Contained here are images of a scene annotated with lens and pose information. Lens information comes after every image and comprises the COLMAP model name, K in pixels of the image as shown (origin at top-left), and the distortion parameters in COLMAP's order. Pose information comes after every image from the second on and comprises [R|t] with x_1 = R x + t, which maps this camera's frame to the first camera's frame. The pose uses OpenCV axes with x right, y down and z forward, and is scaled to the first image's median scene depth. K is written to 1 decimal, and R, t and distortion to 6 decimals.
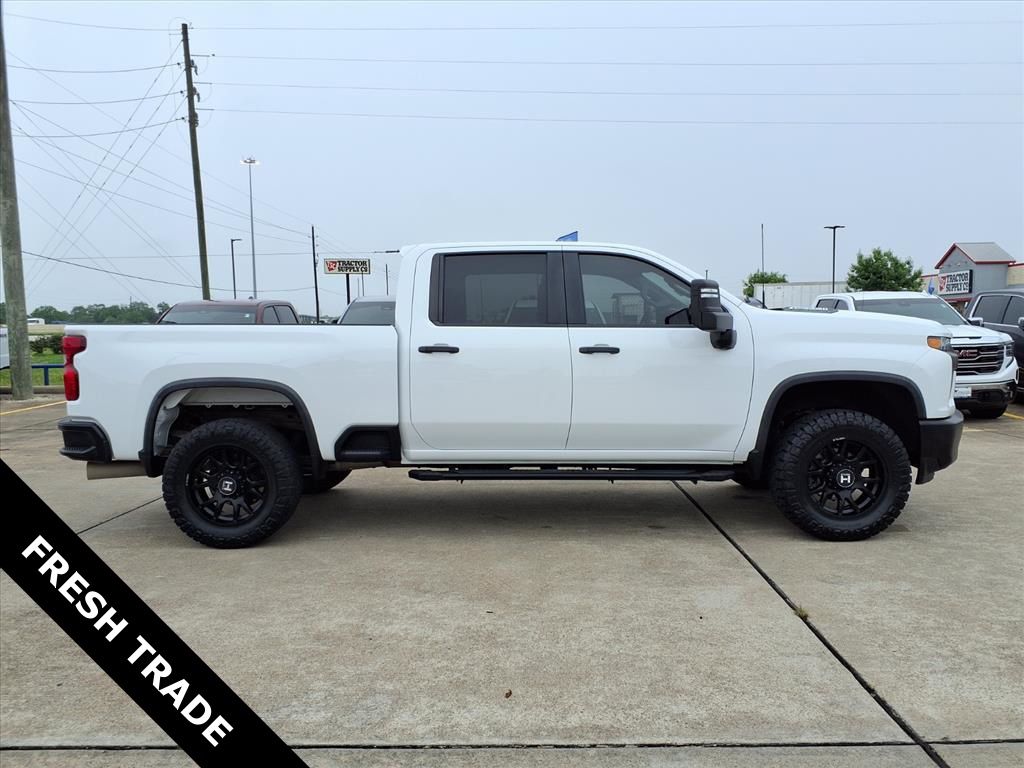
lens RADIAL K [[783.9, 0, 530.0], [0, 783.9, 381.4], [0, 0, 1]] dist [0.063271, -0.093357]
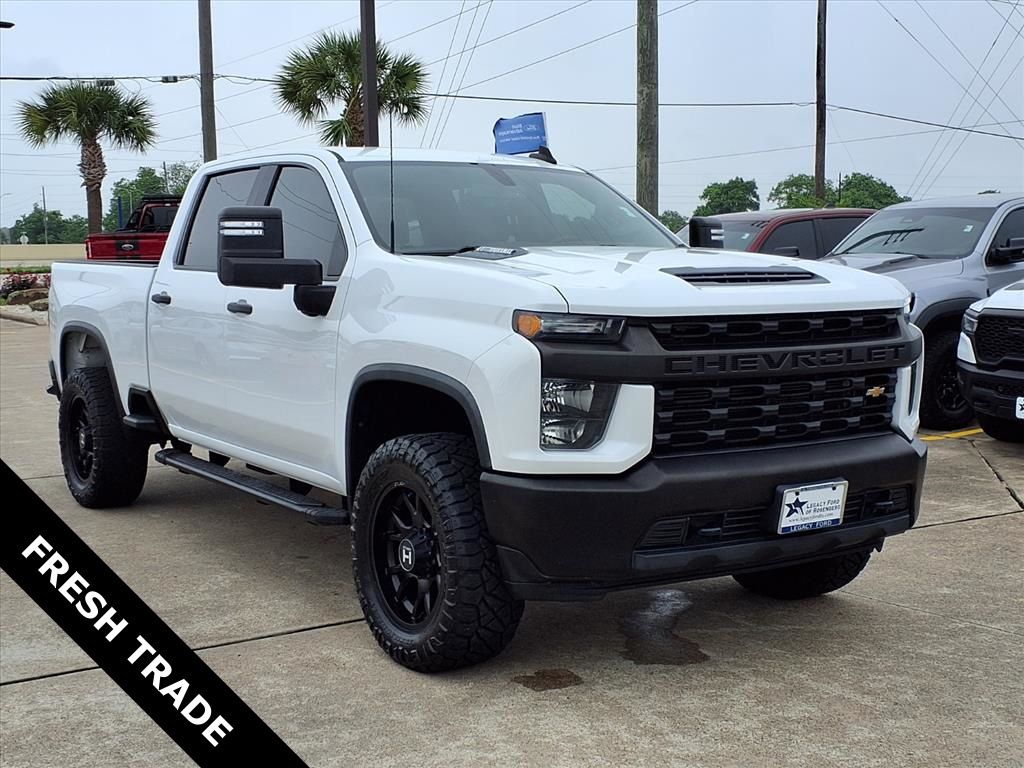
lens RADIAL K [[1351.4, 0, 578.5], [0, 1351.4, 384.9], [0, 0, 1]] dist [0.204410, -0.015075]
pose [[0.578309, 0.087246, -0.811139, 1.238450], [-0.053516, 0.996181, 0.068995, -0.071360], [0.814060, 0.003508, 0.580770, 0.532872]]
